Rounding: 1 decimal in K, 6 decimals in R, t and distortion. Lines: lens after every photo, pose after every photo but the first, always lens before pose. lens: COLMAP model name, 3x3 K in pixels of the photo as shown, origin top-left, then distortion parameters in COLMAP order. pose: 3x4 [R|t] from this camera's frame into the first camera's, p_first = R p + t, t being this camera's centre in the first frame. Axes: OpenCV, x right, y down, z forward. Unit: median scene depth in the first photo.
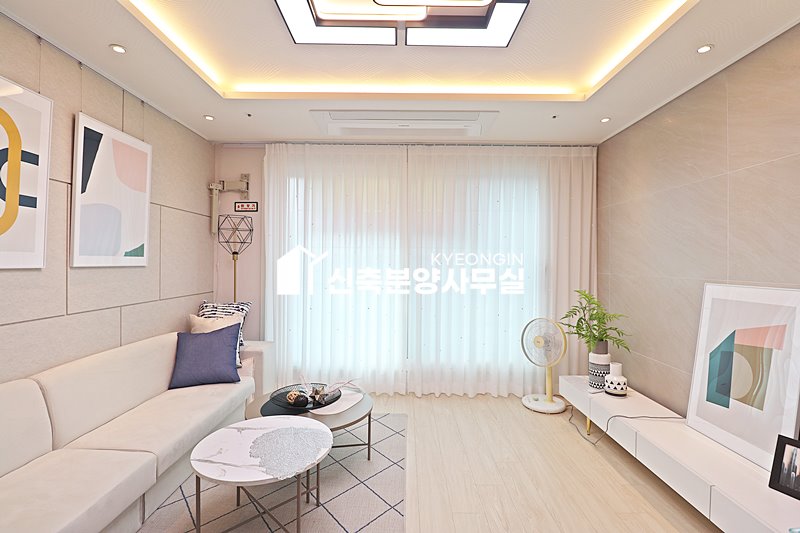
lens RADIAL K [[369.7, 0, 393.7], [0, 369.7, 262.0], [0, 0, 1]] dist [-0.003057, -0.010207]
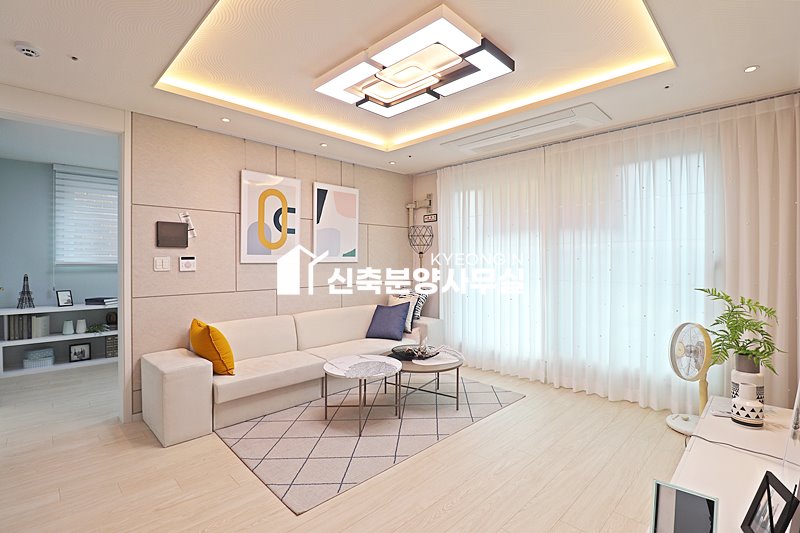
lens RADIAL K [[369.7, 0, 392.3], [0, 369.7, 260.9], [0, 0, 1]] dist [-0.003057, -0.010207]
pose [[0.708083, -0.009020, -0.706071, 0.523187], [0.008402, 0.999955, -0.004349, 0.011727], [0.706079, -0.002853, 0.708127, -0.059131]]
